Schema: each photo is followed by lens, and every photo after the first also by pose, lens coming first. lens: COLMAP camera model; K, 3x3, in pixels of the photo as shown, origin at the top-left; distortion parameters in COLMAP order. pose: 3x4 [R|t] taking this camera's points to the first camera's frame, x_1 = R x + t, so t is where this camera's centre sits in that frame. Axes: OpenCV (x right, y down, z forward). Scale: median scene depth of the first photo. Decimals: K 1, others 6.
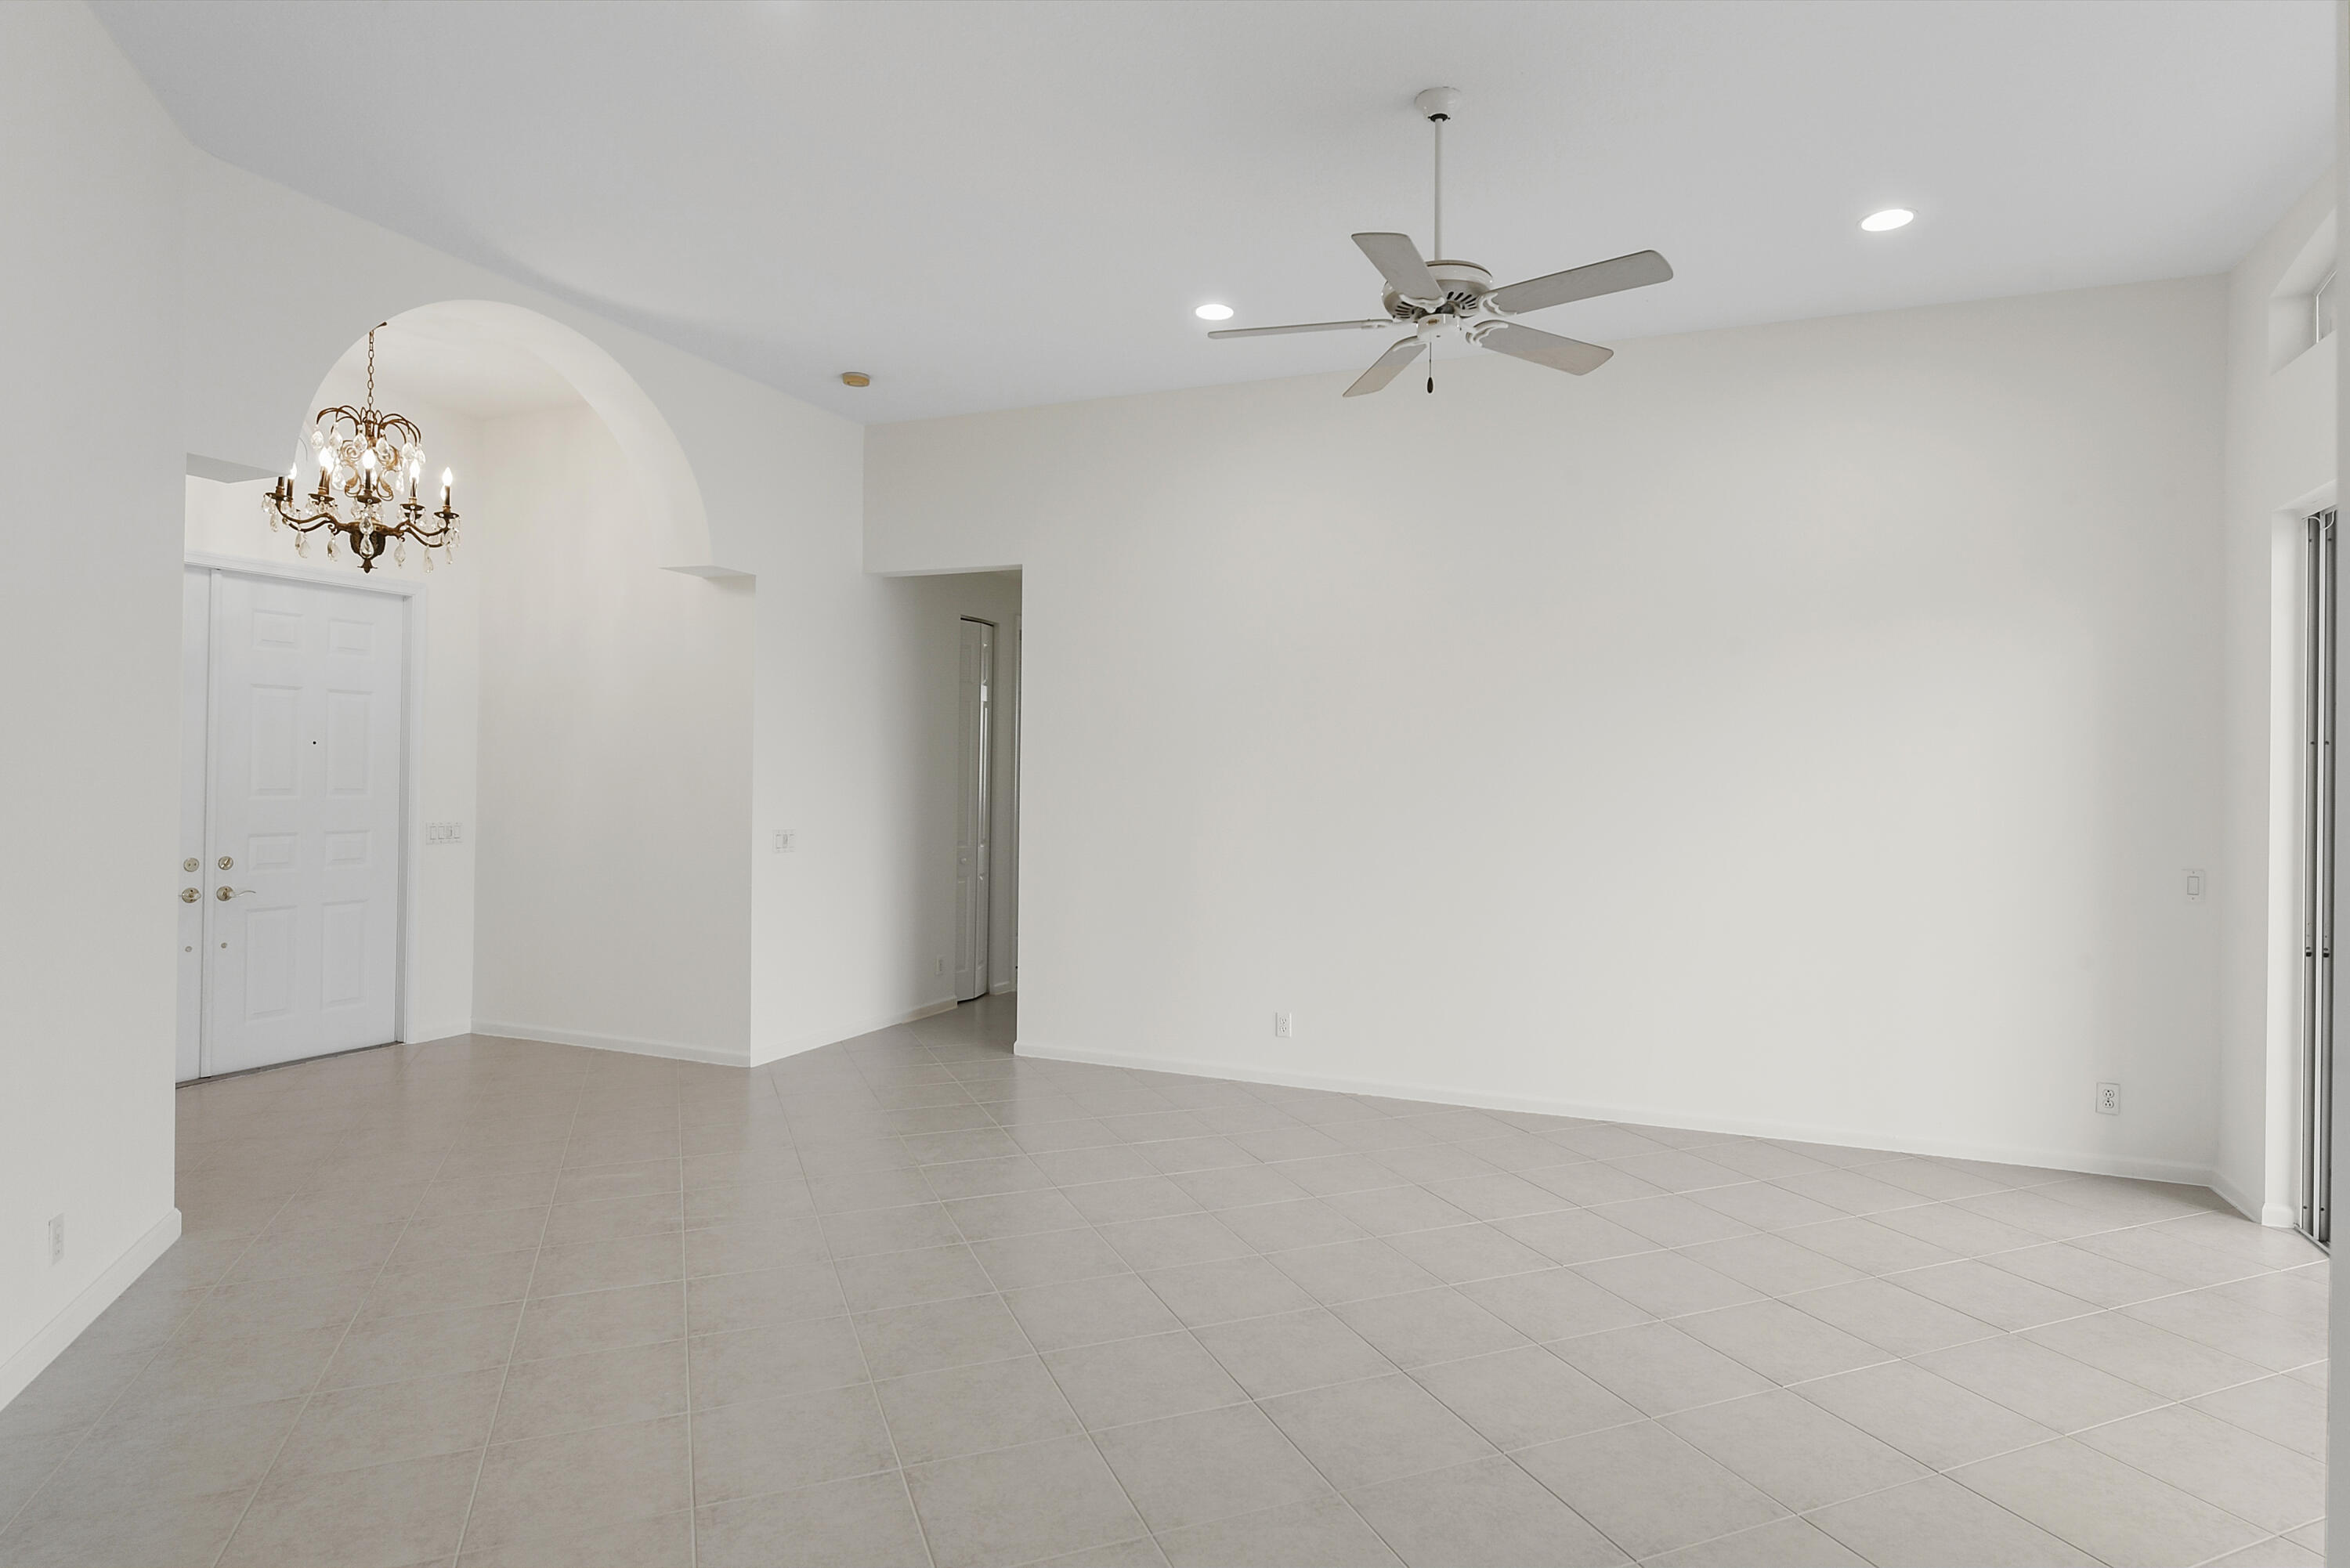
lens RADIAL K [[1272.8, 0, 1173.1], [0, 1272.8, 773.6], [0, 0, 1]] dist [0.004797, -0.002467]
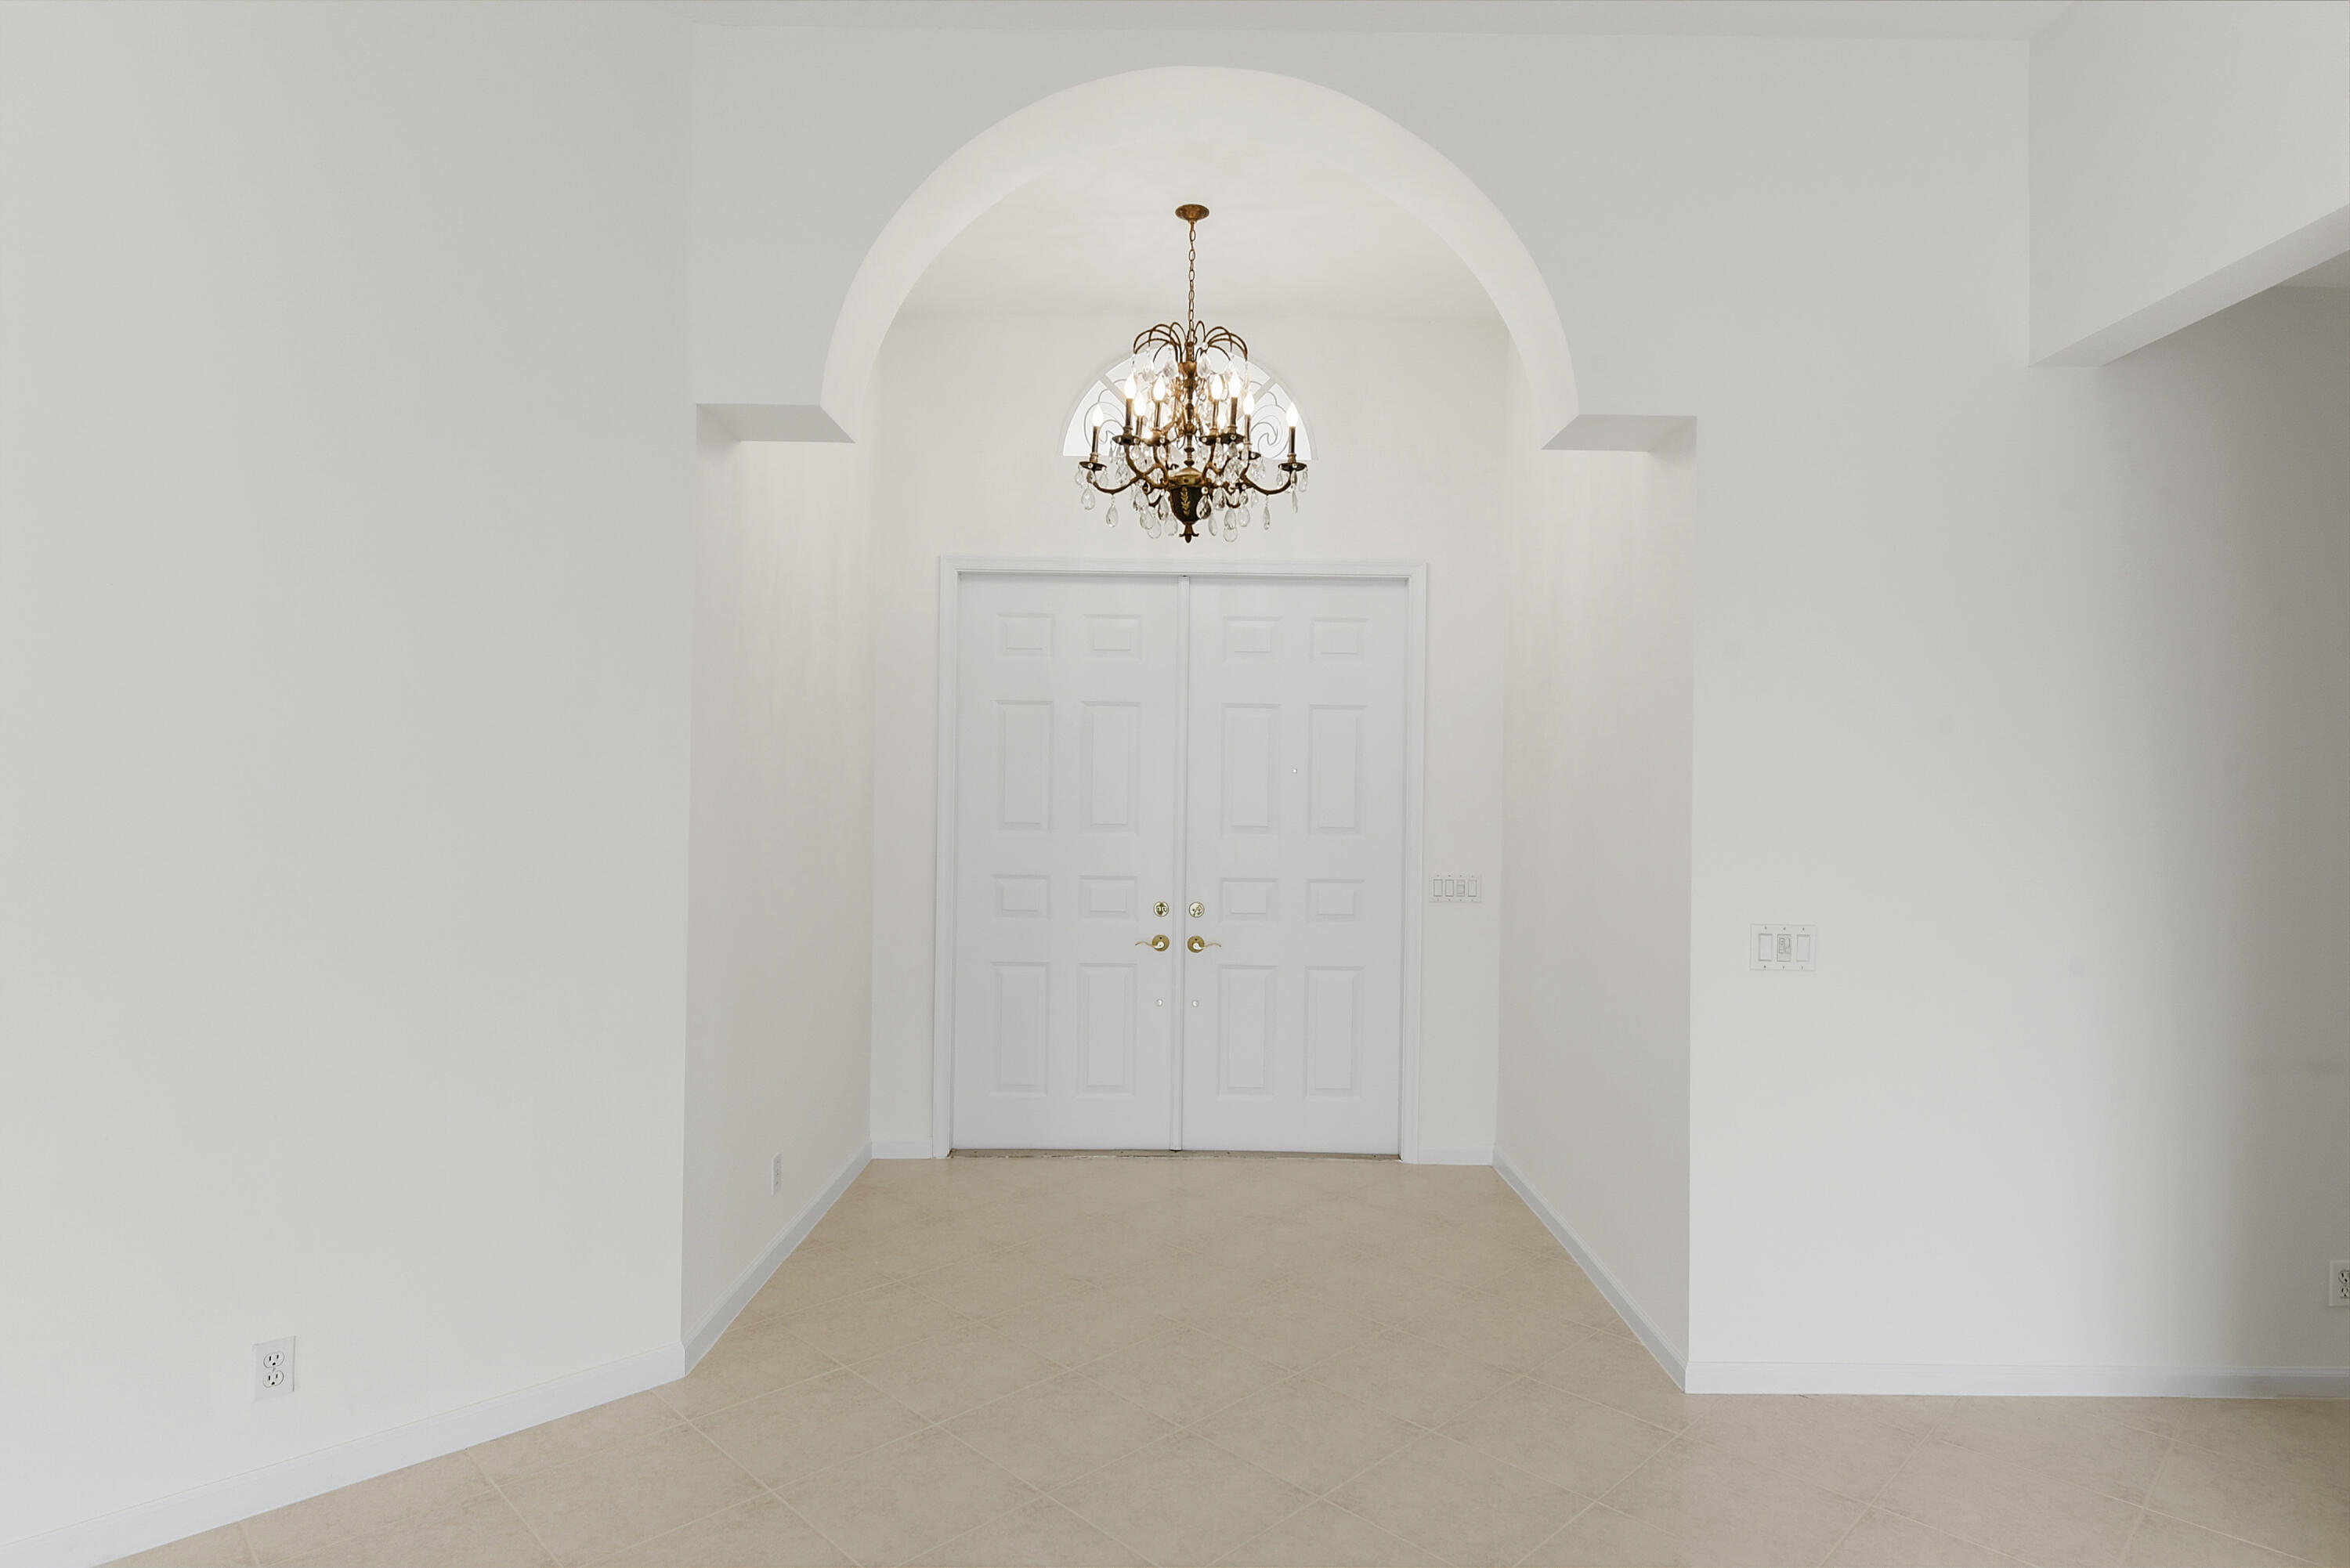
lens RADIAL K [[1272.8, 0, 1182.3], [0, 1272.8, 792.3], [0, 0, 1]] dist [0.004797, -0.002467]
pose [[0.403961, -0.011205, -0.914708, 0.053316], [-0.008162, 0.999841, -0.015852, 0.003604], [0.914740, 0.013869, 0.403805, 0.626314]]
